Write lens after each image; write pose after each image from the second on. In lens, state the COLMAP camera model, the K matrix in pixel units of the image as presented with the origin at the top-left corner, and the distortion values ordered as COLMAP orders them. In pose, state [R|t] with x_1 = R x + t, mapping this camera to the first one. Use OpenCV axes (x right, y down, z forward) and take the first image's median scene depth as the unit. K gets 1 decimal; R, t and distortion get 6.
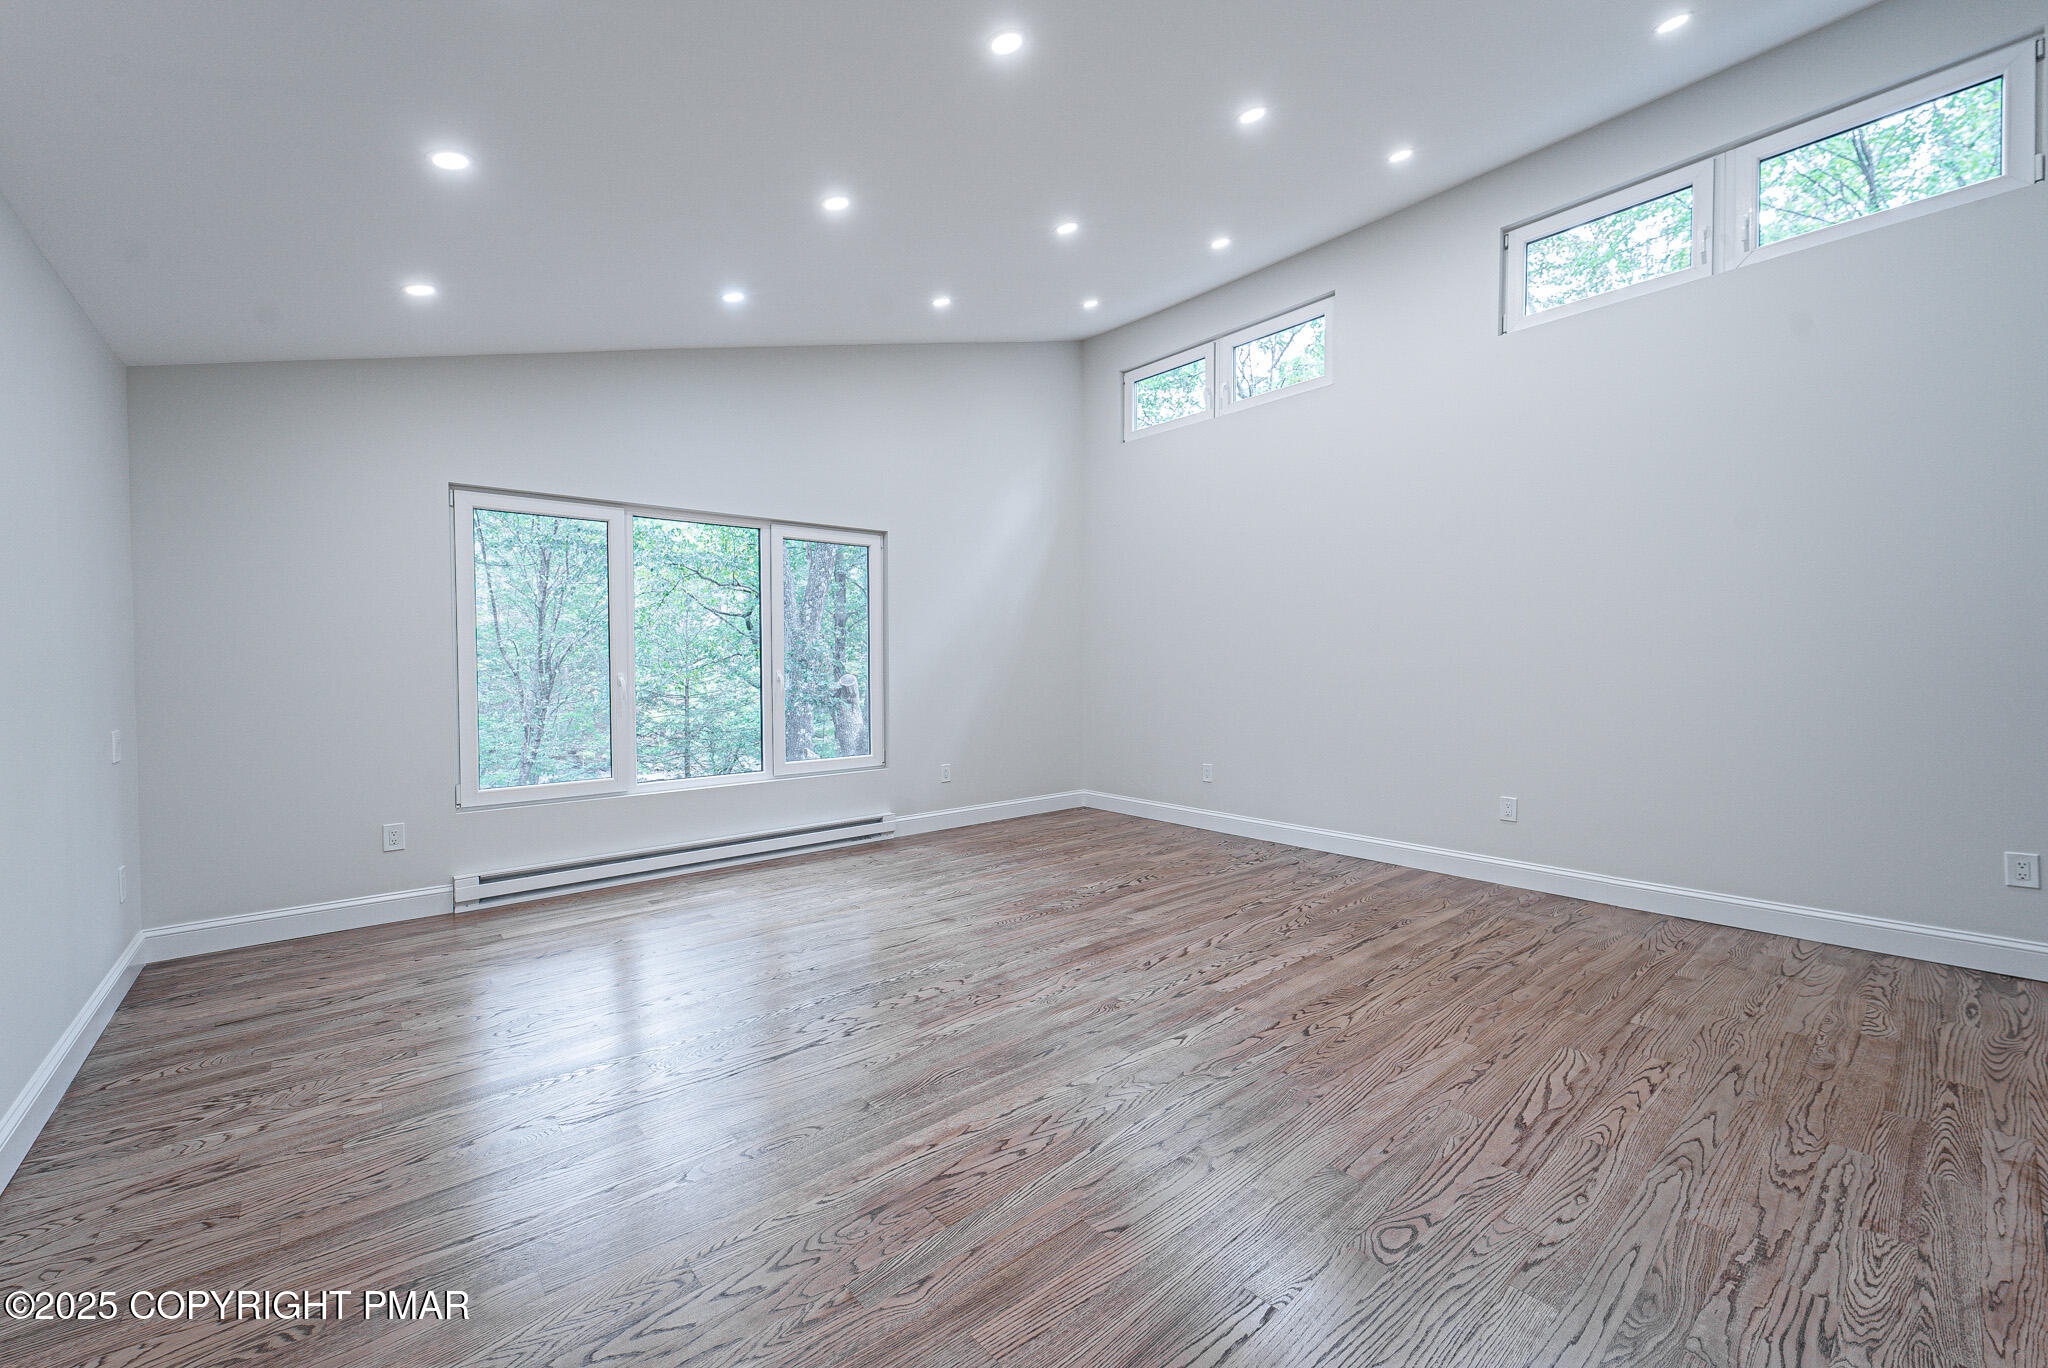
lens RADIAL K [[813.1, 0, 1023.2], [0, 813.1, 689.0], [0, 0, 1]] dist [0.003130, -0.002710]
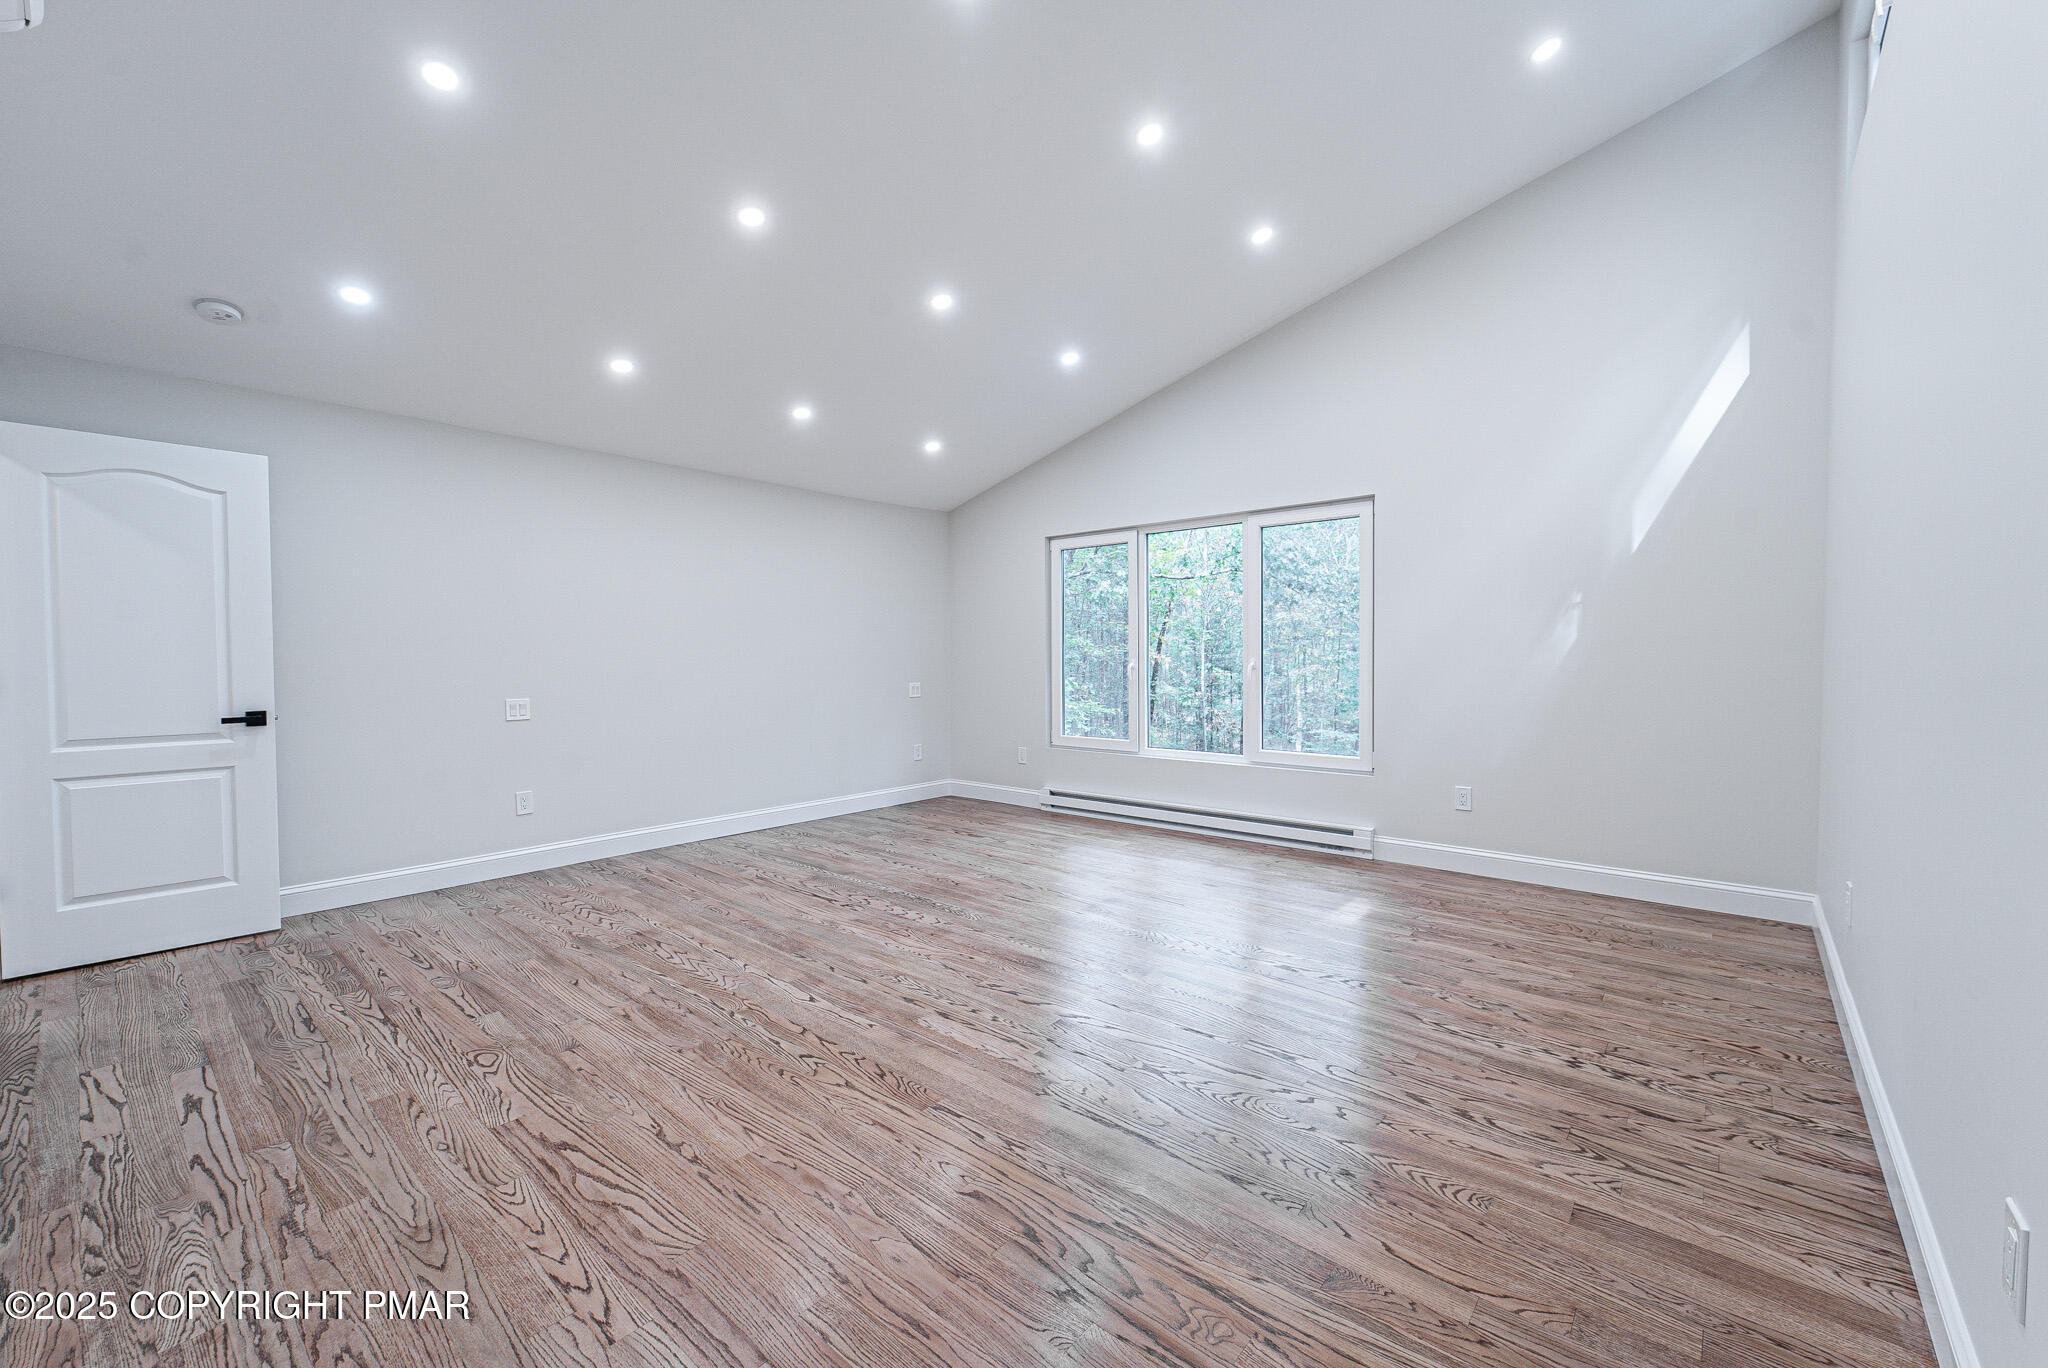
lens RADIAL K [[813.1, 0, 1034.7], [0, 813.1, 685.6], [0, 0, 1]] dist [0.003130, -0.002710]
pose [[0.160450, 0.043809, -0.986071, 1.048355], [-0.025809, 0.998859, 0.040177, -0.036007], [0.986706, 0.019003, 0.161398, 0.894790]]
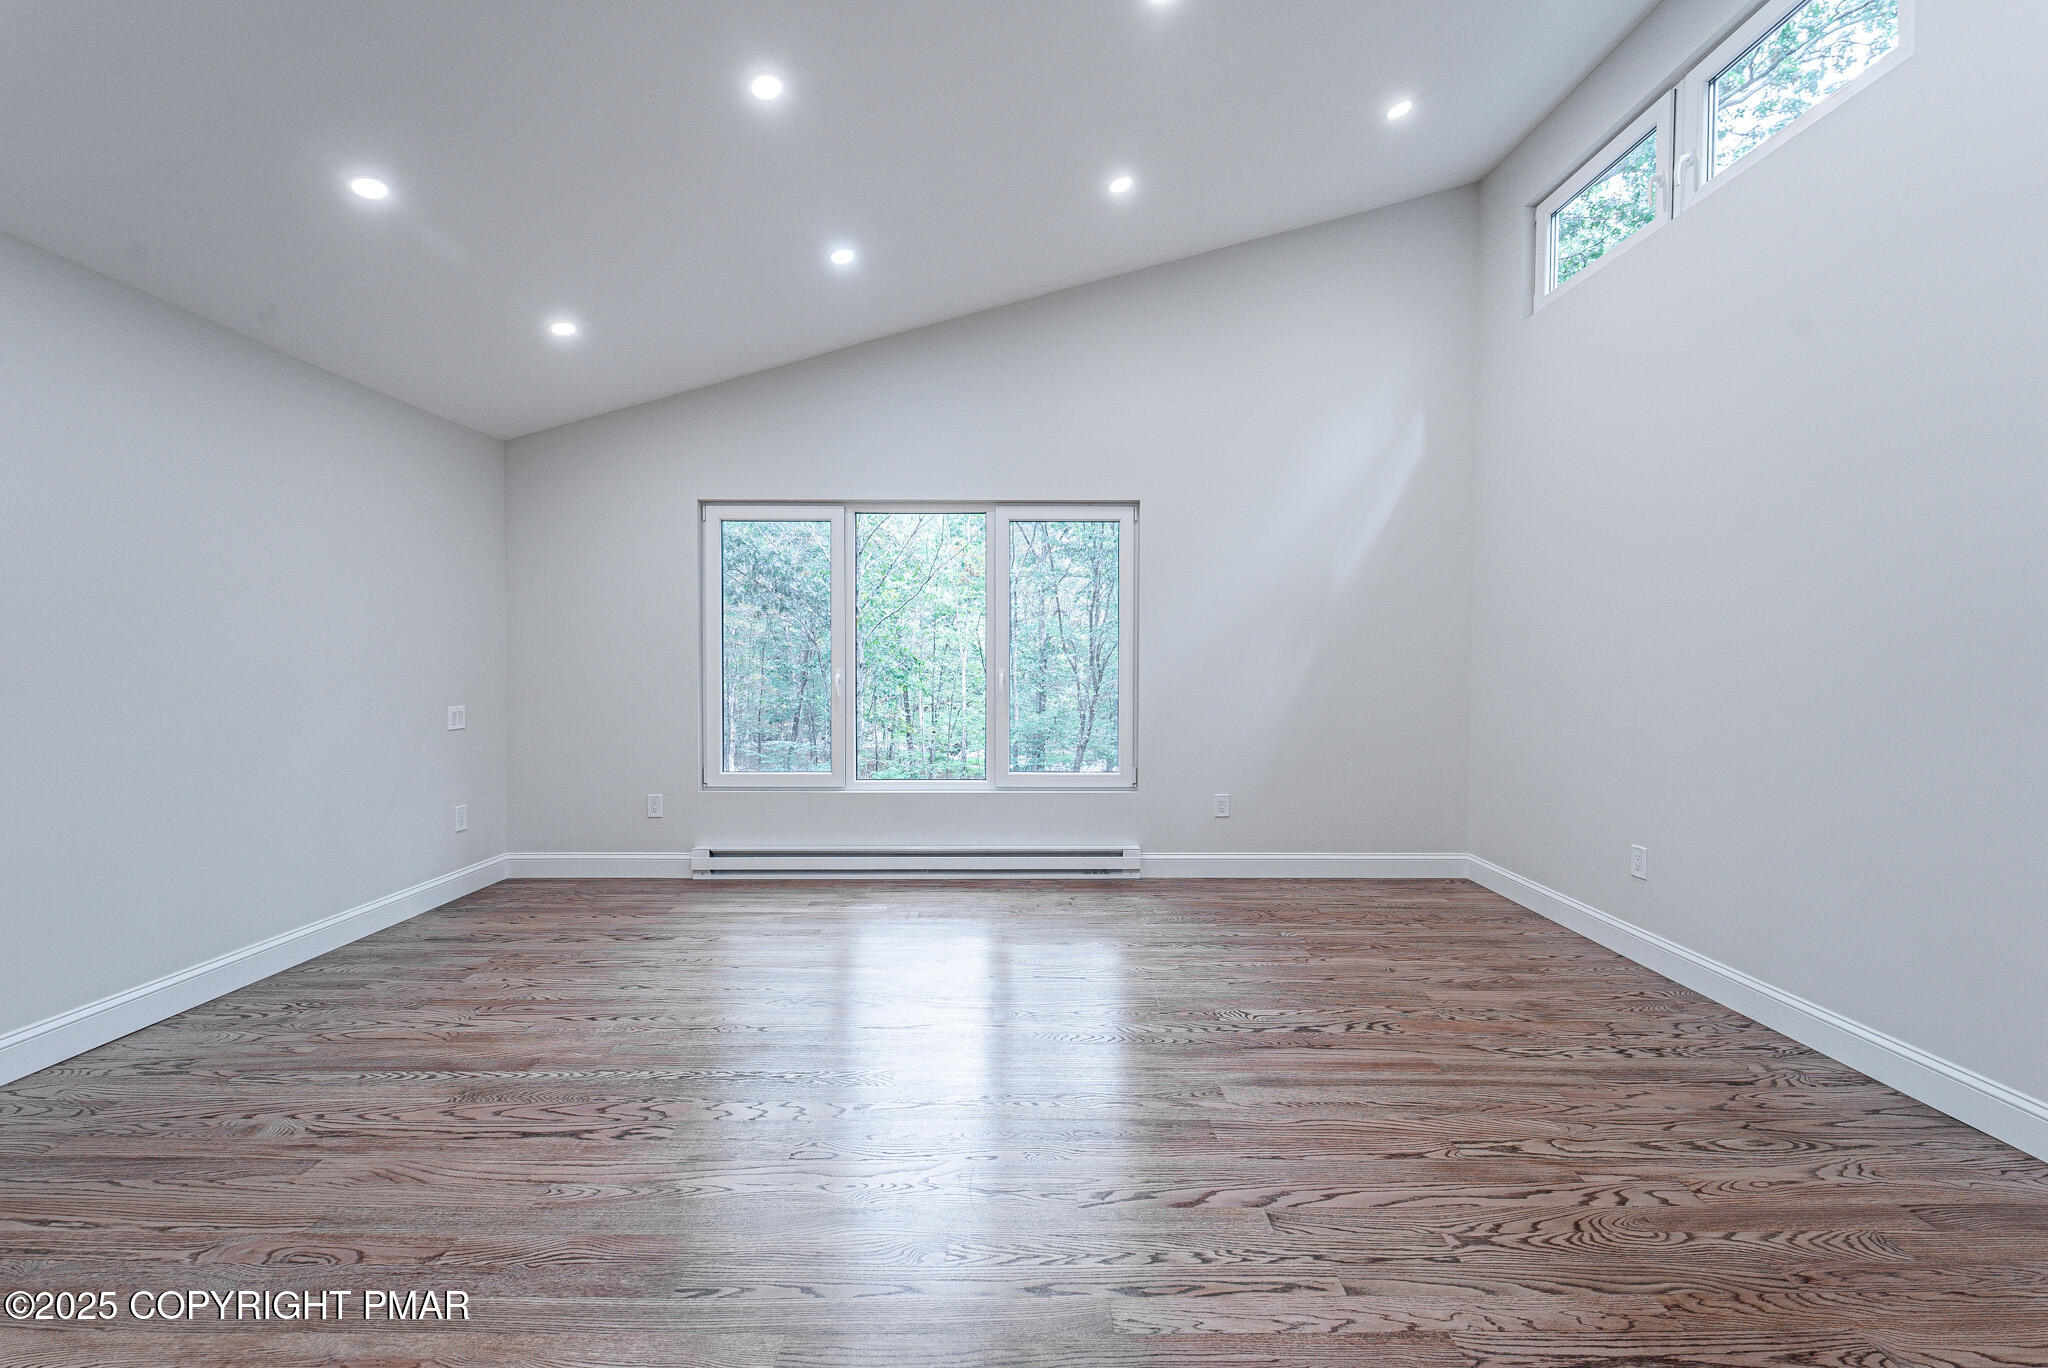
lens RADIAL K [[813.1, 0, 1028.6], [0, 813.1, 685.1], [0, 0, 1]] dist [0.003130, -0.002710]
pose [[0.765609, 0.027522, -0.642717, 0.471245], [-0.028783, 0.999549, 0.008516, -0.022183], [0.642662, 0.011979, 0.766056, 0.528103]]
